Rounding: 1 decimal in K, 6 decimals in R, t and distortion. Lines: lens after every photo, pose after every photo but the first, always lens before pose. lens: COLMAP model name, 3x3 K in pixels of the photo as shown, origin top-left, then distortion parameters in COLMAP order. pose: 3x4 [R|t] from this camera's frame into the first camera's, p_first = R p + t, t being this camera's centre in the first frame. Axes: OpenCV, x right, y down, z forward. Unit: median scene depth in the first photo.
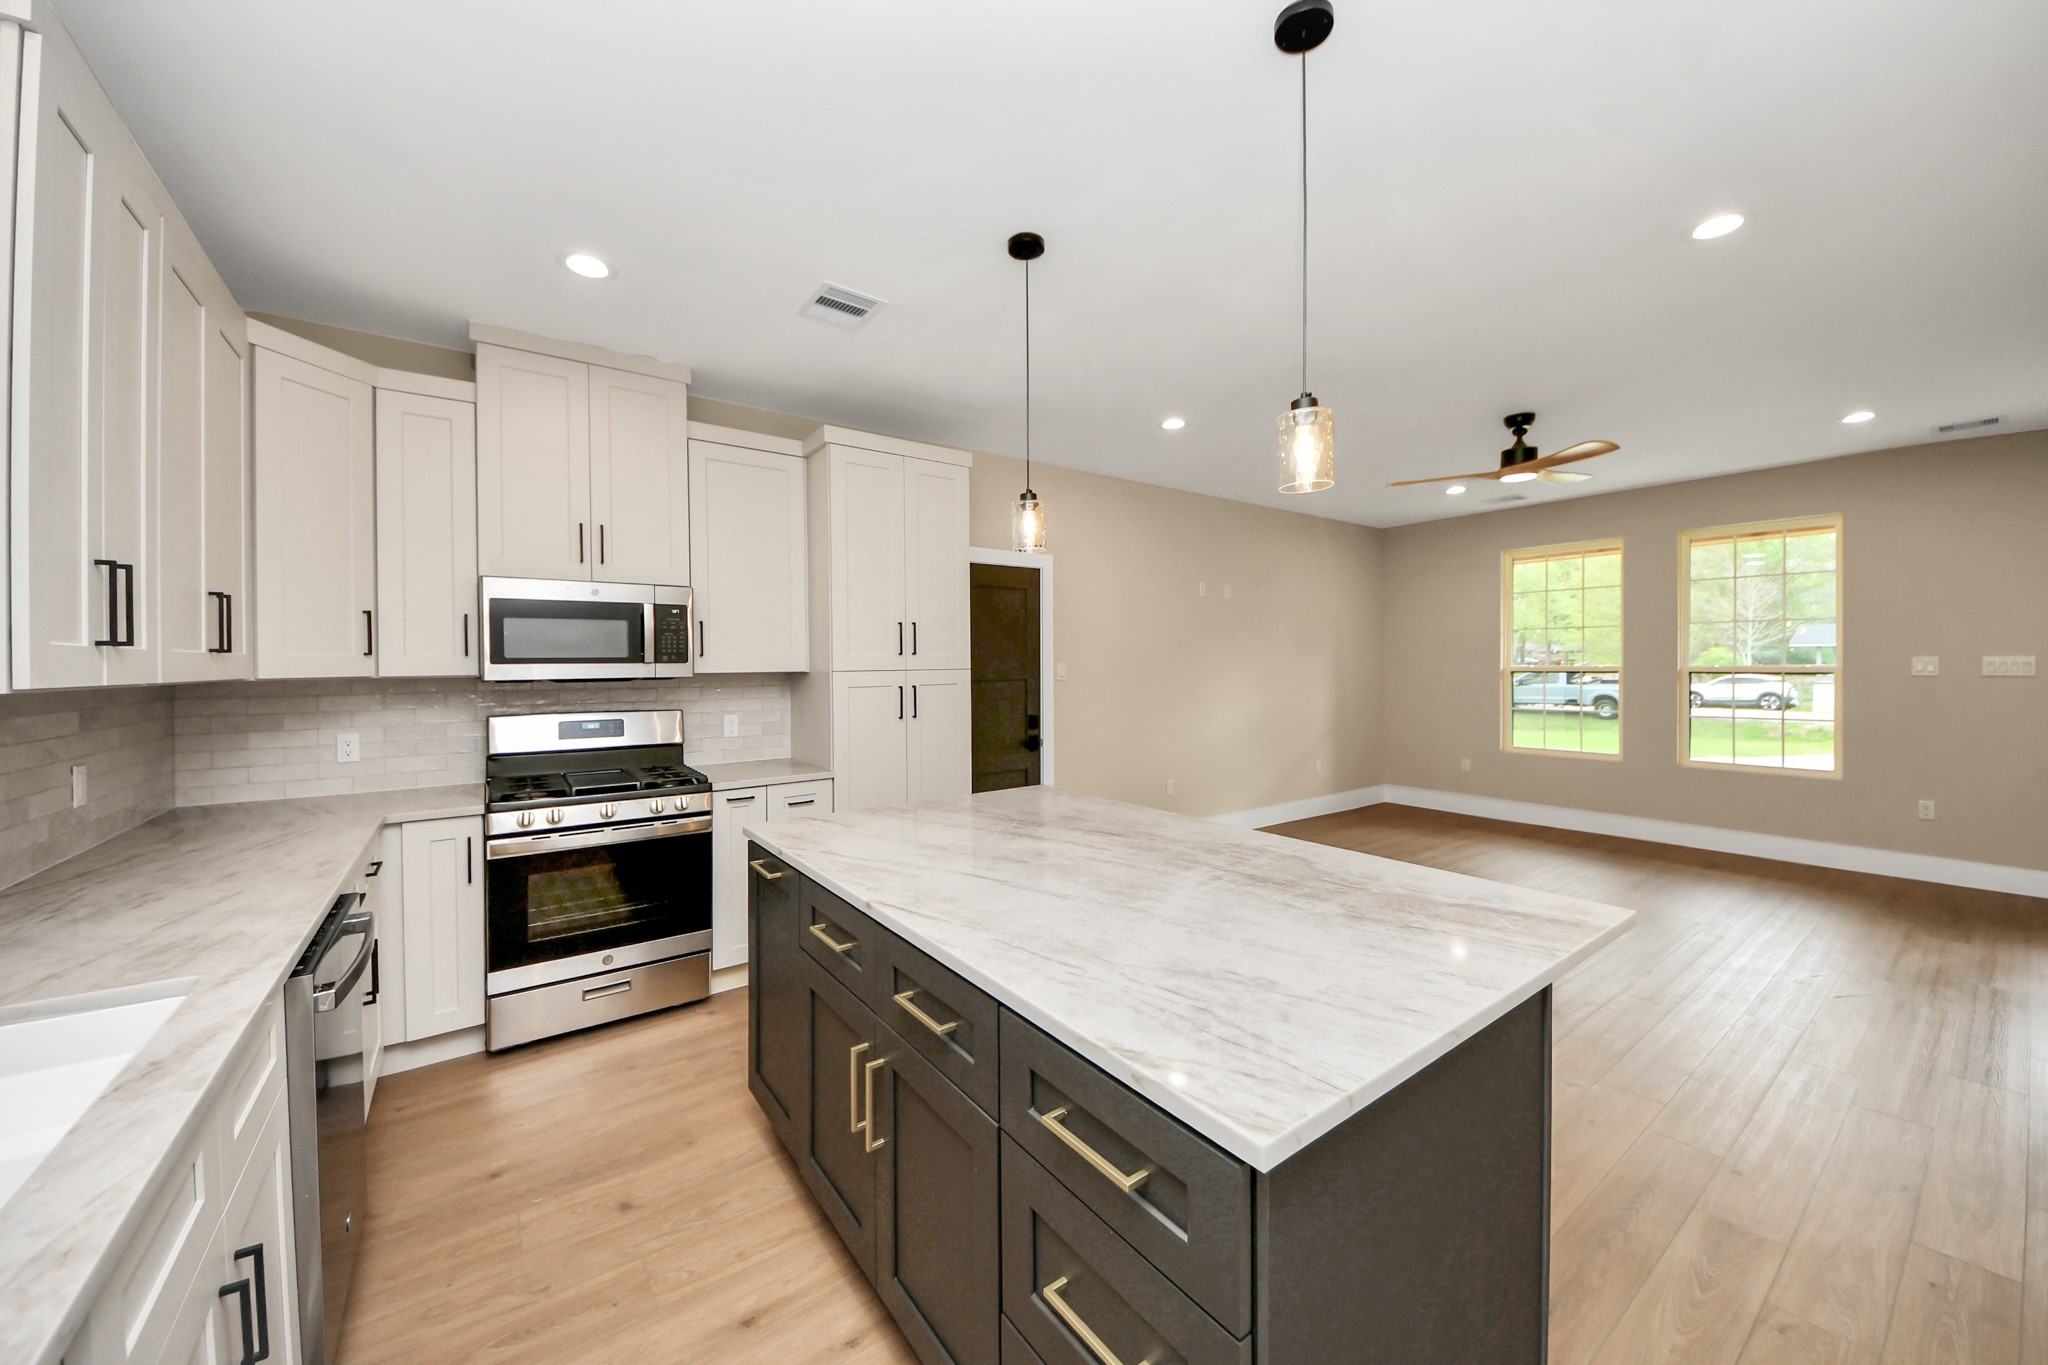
lens RADIAL K [[748.5, 0, 1036.8], [0, 748.5, 671.7], [0, 0, 1]] dist [0.027140, -0.015334]
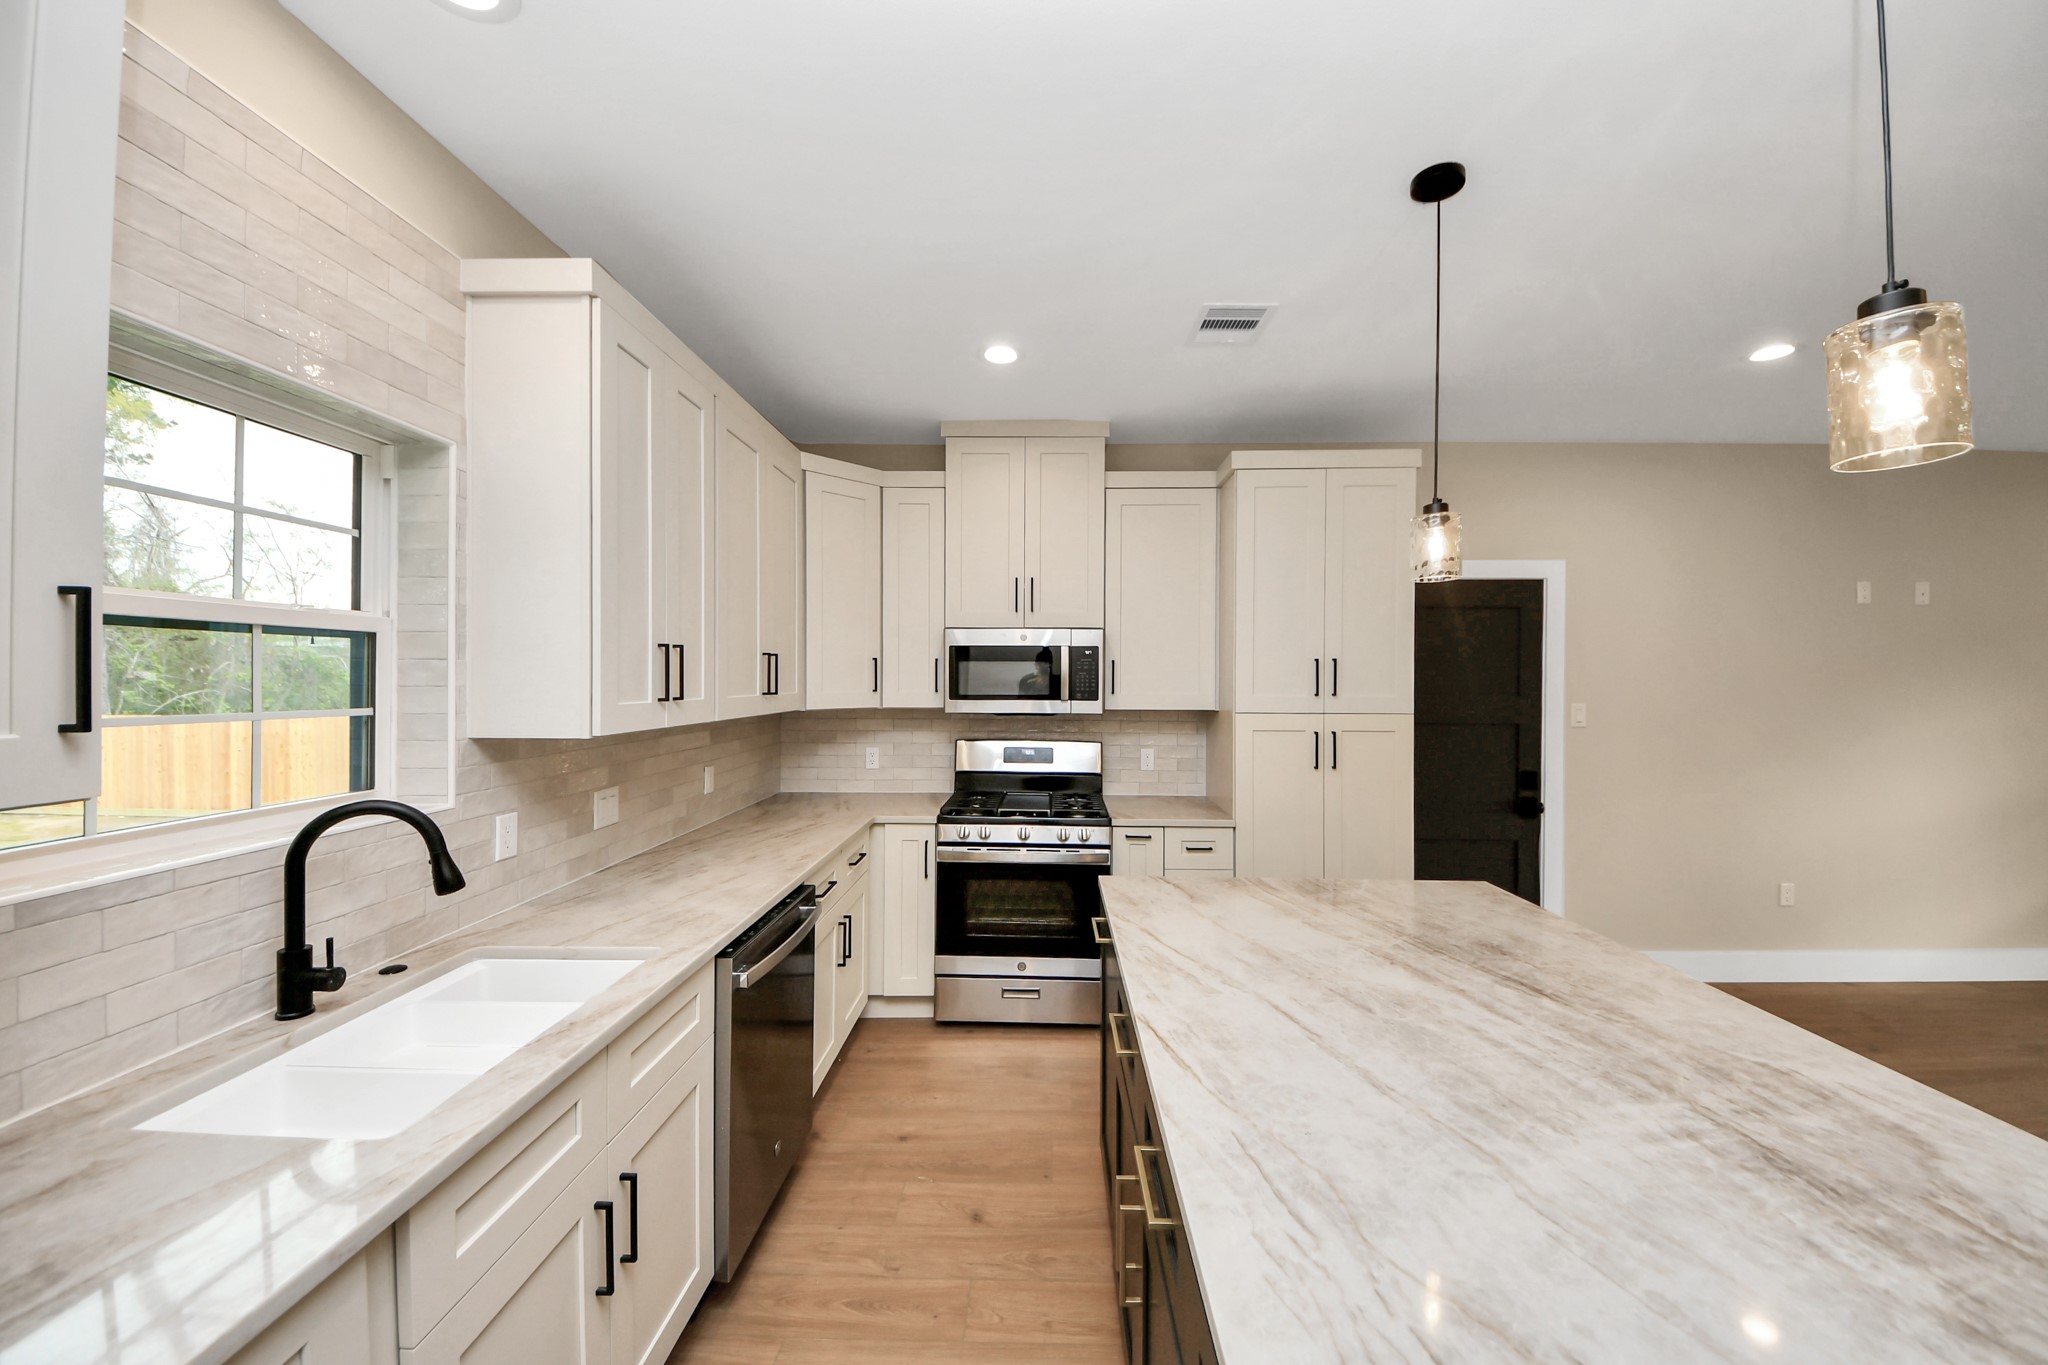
lens RADIAL K [[748.5, 0, 1036.8], [0, 748.5, 671.7], [0, 0, 1]] dist [0.027140, -0.015334]
pose [[0.791869, 0.012481, -0.610564, 0.109734], [-0.021792, 0.999732, -0.007826, -0.041961], [0.610302, 0.019502, 0.791928, 0.115300]]
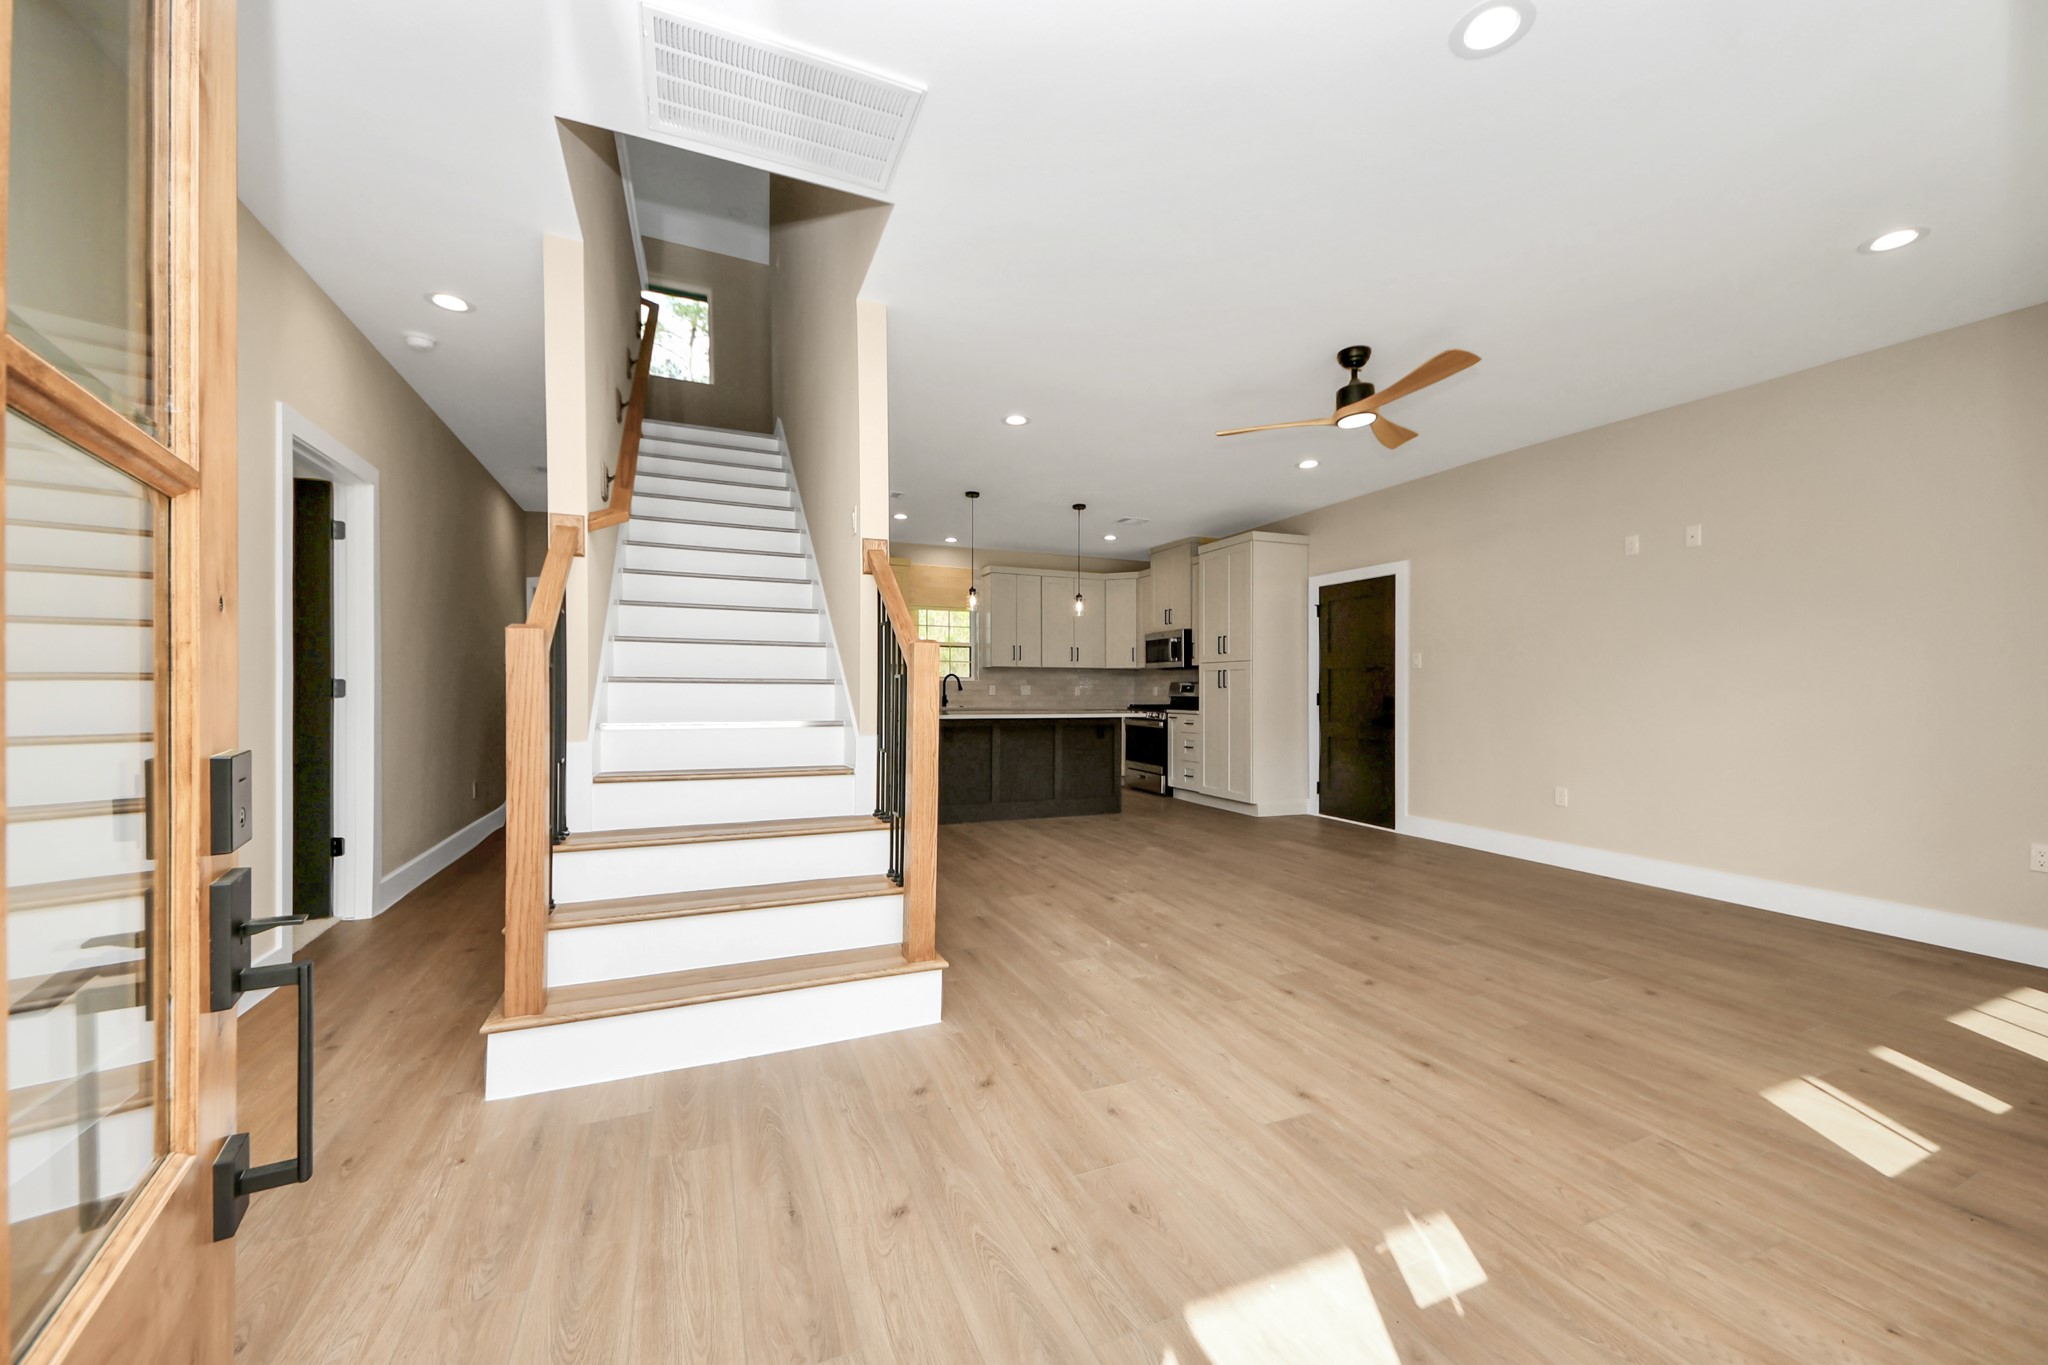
lens RADIAL K [[779.5, 0, 1031.8], [0, 779.5, 686.6], [0, 0, 1]] dist [0.012681, -0.014447]
pose [[-0.236270, 0.005082, -0.971674, 2.116779], [-0.012617, 0.999886, 0.008297, 0.057005], [0.971605, 0.014220, -0.236179, 1.152218]]
